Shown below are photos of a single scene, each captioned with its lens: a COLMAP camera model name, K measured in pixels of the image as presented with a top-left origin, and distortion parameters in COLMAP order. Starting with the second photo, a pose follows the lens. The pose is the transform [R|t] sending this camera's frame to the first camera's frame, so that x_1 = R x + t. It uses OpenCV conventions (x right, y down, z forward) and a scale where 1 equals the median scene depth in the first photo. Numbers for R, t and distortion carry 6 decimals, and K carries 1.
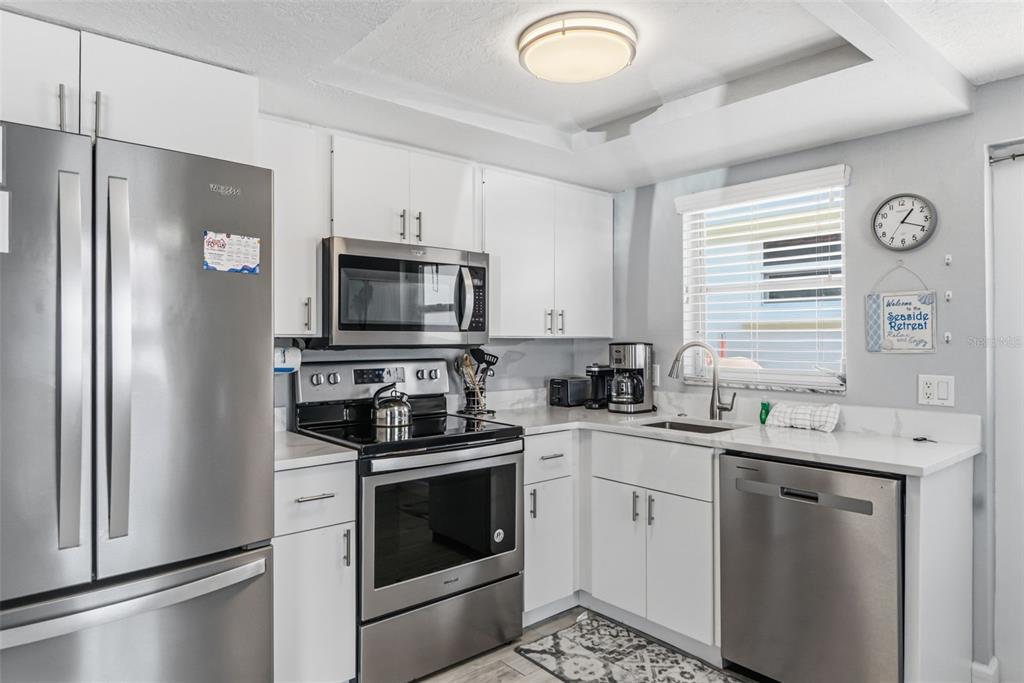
lens RADIAL K [[626.9, 0, 513.5], [0, 626.9, 336.1], [0, 0, 1]] dist [-0.004137, 0.001818]
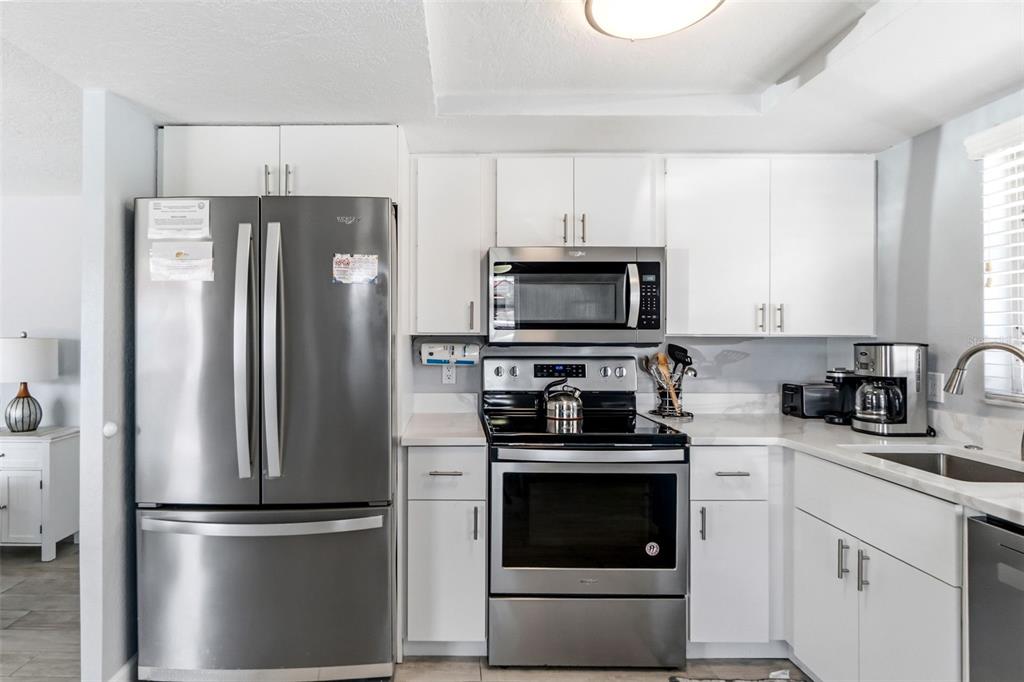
lens RADIAL K [[511.7, 0, 468.9], [0, 511.7, 334.4], [0, 0, 1]] dist [-0.006129, 0.003101]
pose [[0.751305, -0.000654, -0.659955, 0.265889], [0.000587, 1.000000, -0.000323, 0.000242], [0.659955, -0.000145, 0.751305, 0.243909]]
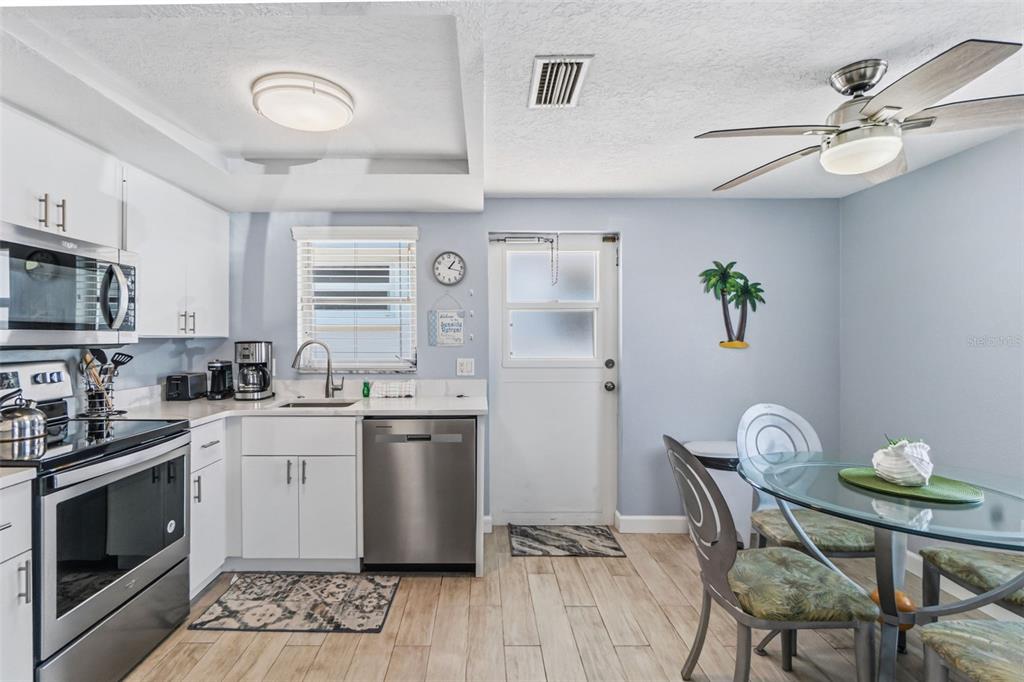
lens RADIAL K [[485.1, 0, 484.5], [0, 485.1, 338.3], [0, 0, 1]] dist [-0.002779, 0.000948]
pose [[0.652132, -0.002563, 0.758101, -0.285888], [-0.000656, 0.999992, 0.003945, 0.000950], [-0.758105, -0.003070, 0.652125, 0.074473]]
